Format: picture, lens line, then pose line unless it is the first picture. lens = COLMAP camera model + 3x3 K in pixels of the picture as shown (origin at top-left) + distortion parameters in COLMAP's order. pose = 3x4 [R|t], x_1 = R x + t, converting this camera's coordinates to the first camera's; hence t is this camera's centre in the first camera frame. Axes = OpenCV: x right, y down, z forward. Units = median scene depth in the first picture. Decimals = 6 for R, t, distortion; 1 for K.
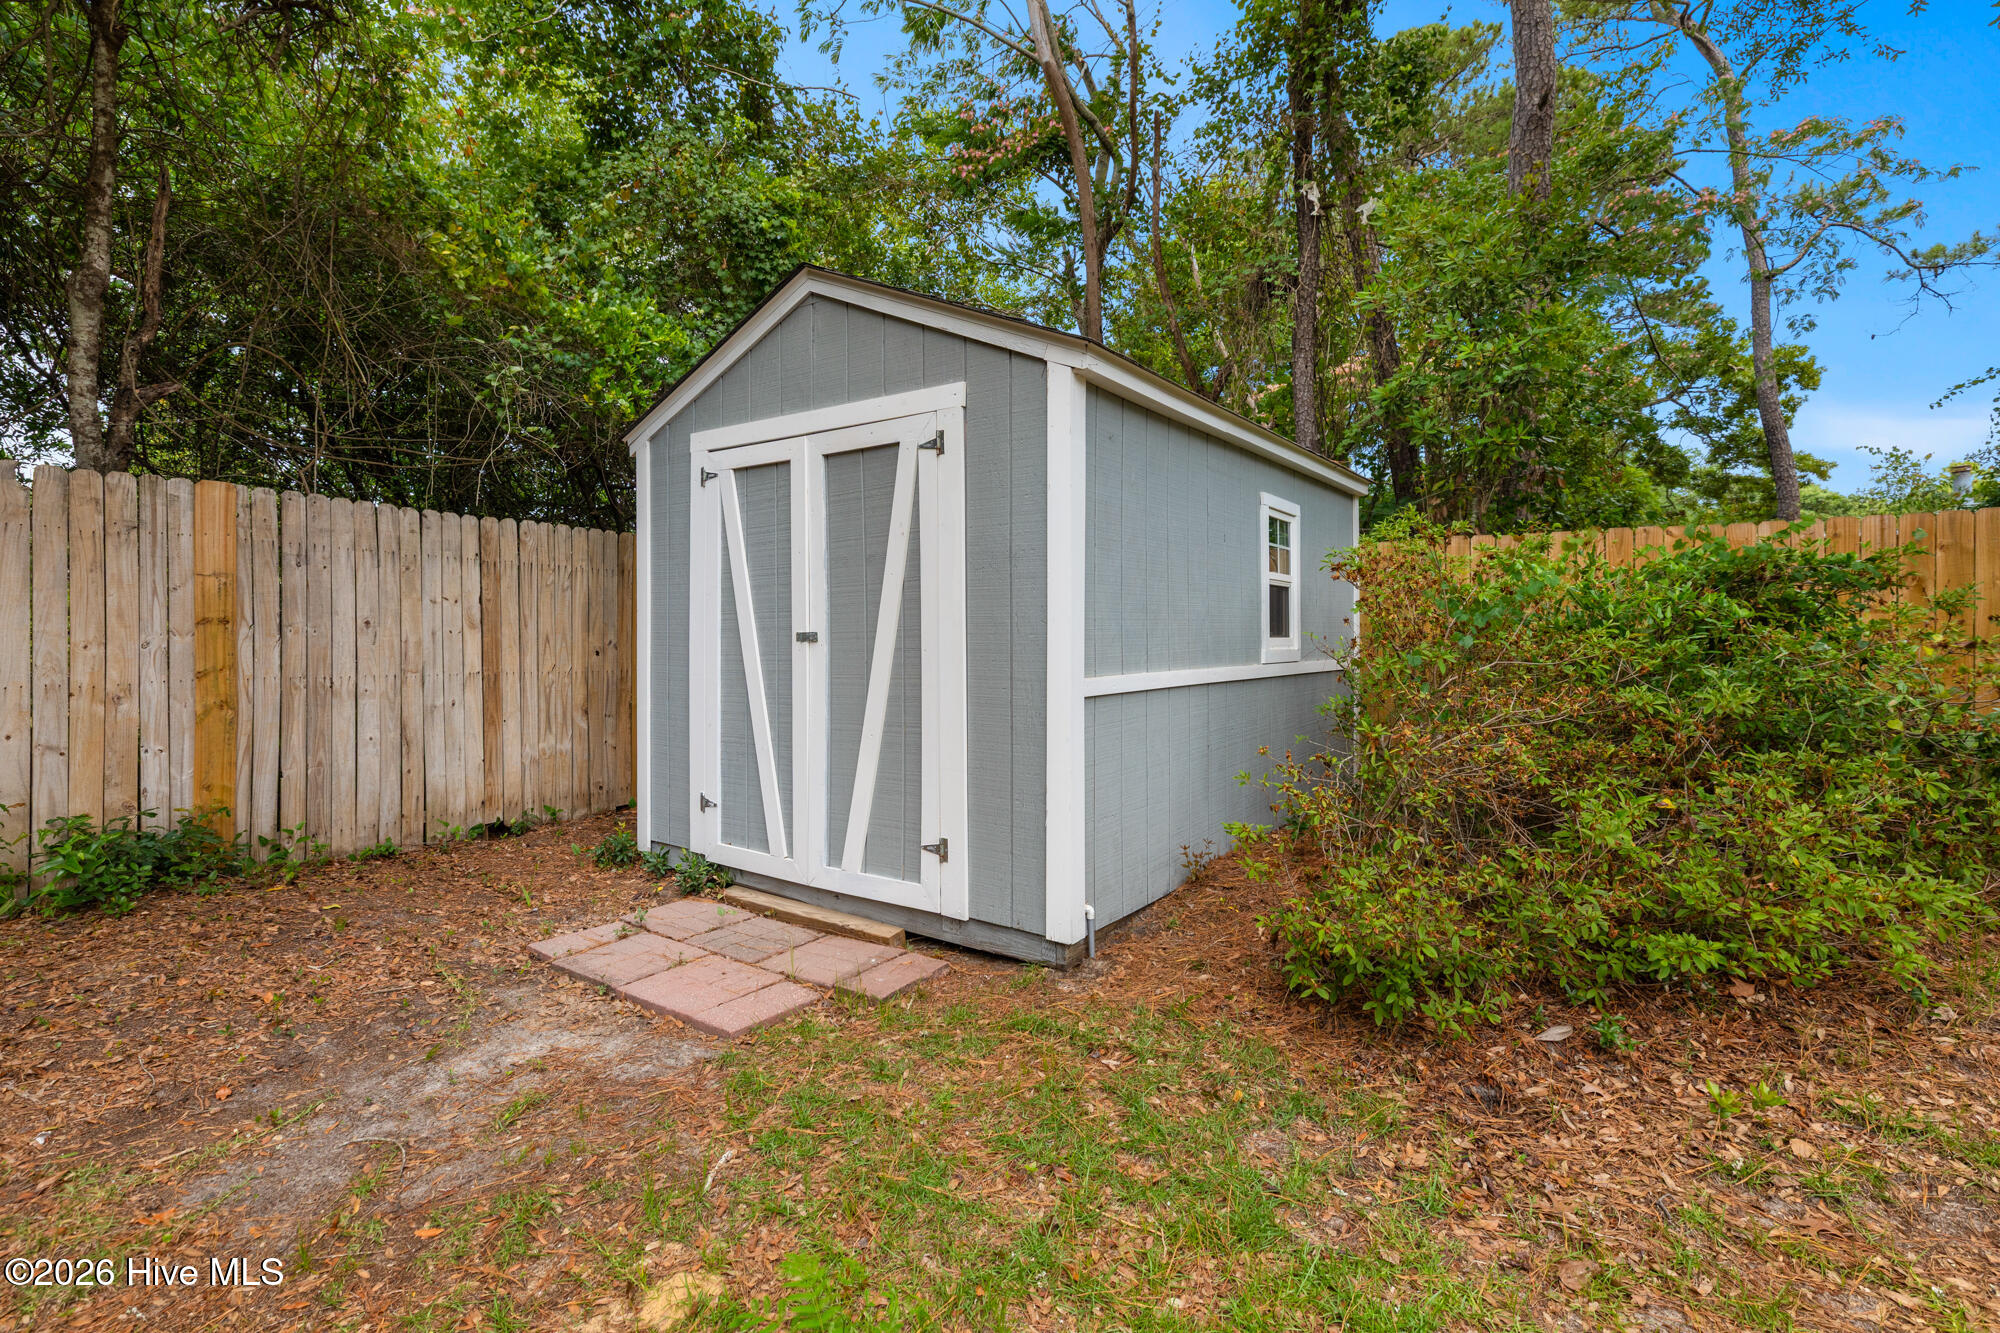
lens RADIAL K [[914.4, 0, 999.4], [0, 914.4, 651.2], [0, 0, 1]] dist [0.001313, 0.000016]
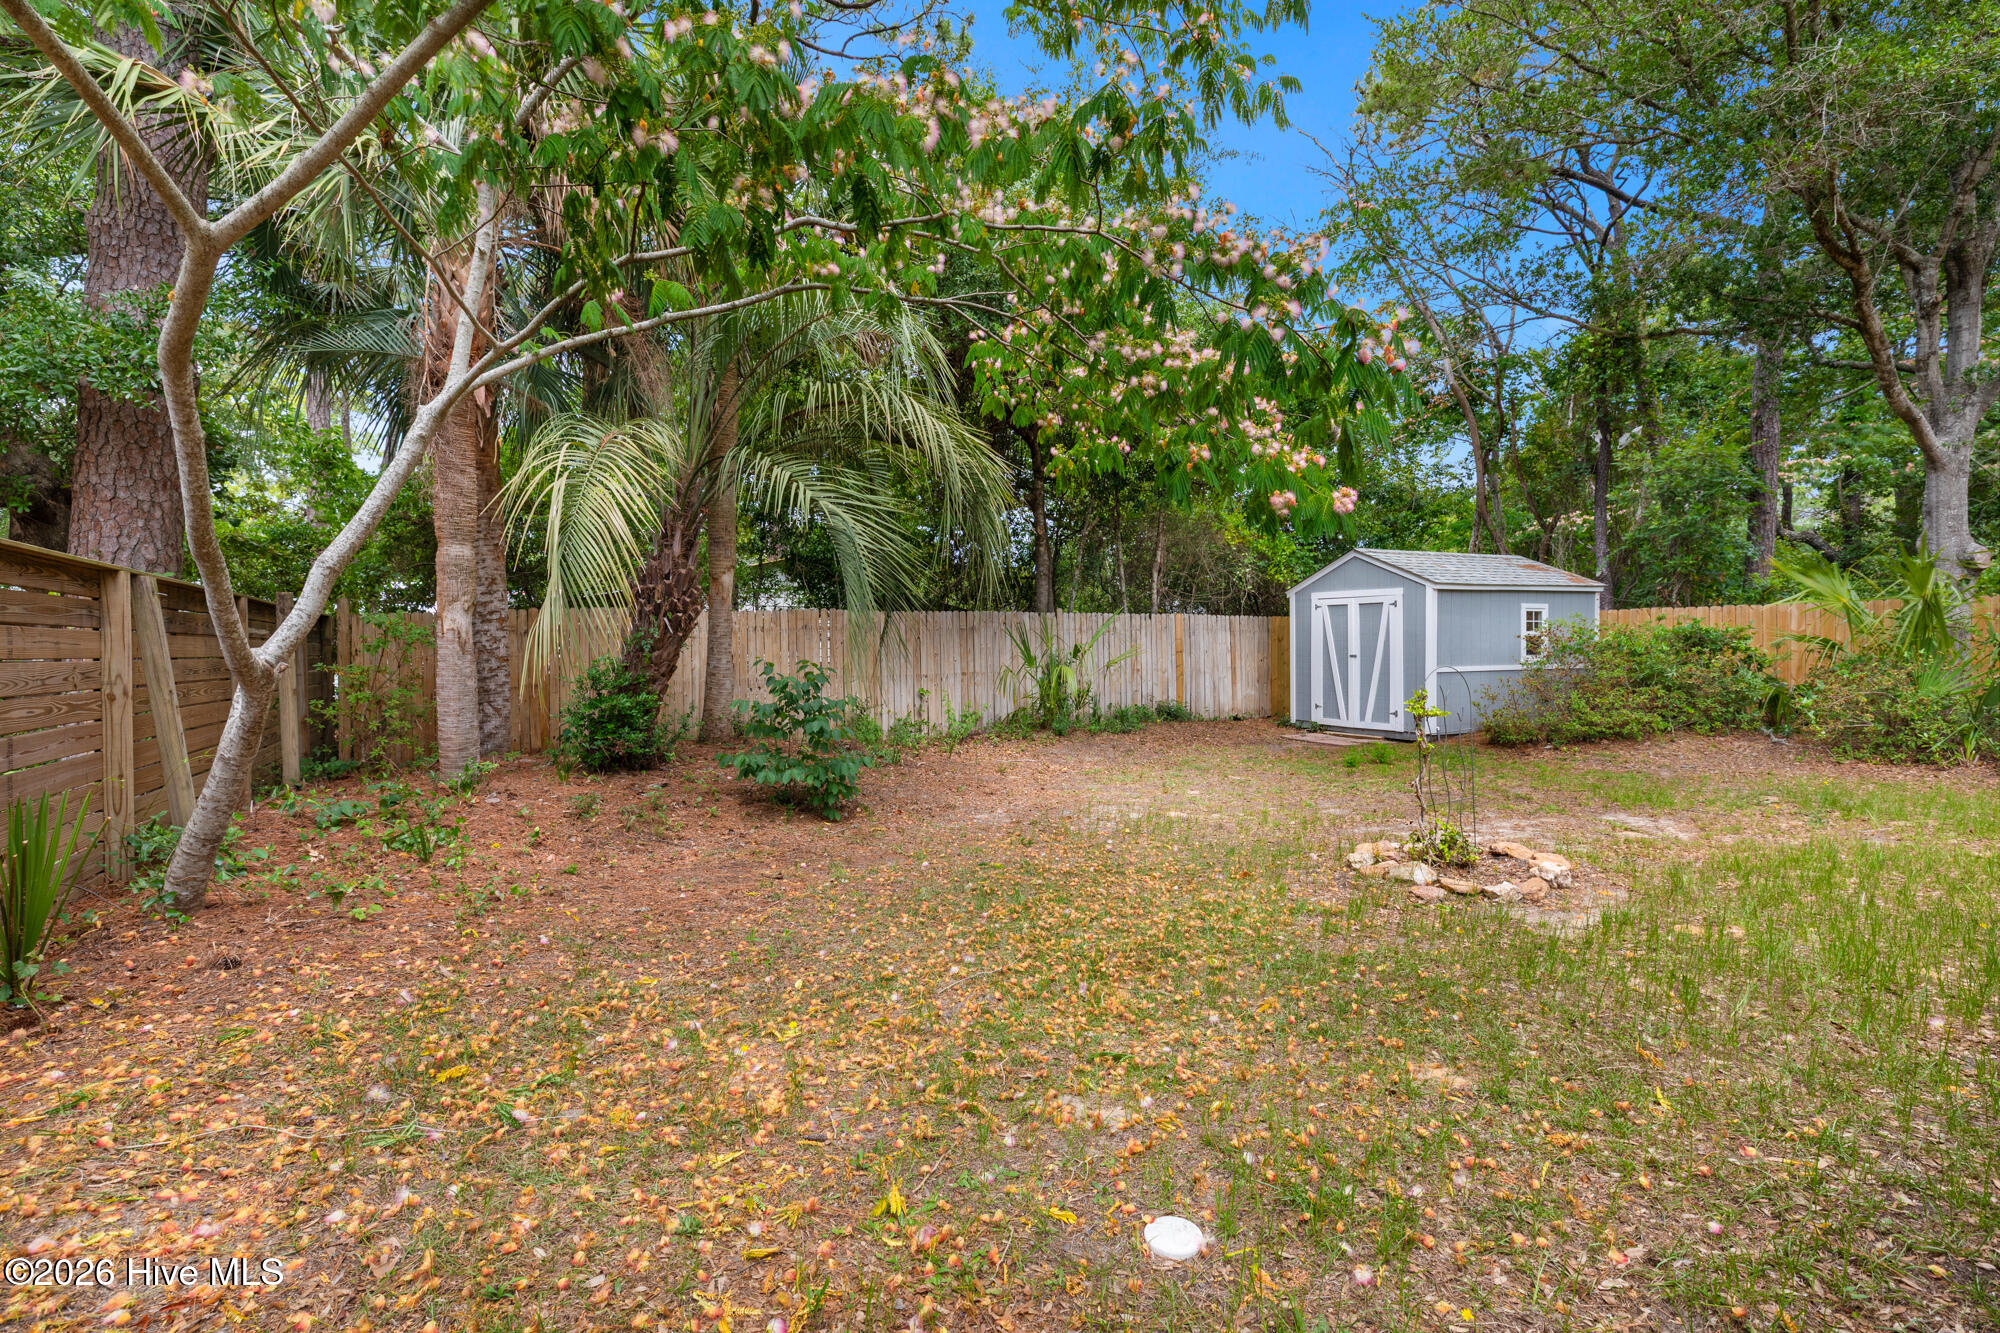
lens RADIAL K [[914.4, 0, 992.8], [0, 914.4, 659.0], [0, 0, 1]] dist [0.001313, 0.000016]
pose [[0.891662, 0.002688, -0.452693, 0.133502], [-0.004105, 0.999989, -0.002149, 0.008989], [0.452682, 0.003774, 0.891664, -2.580819]]
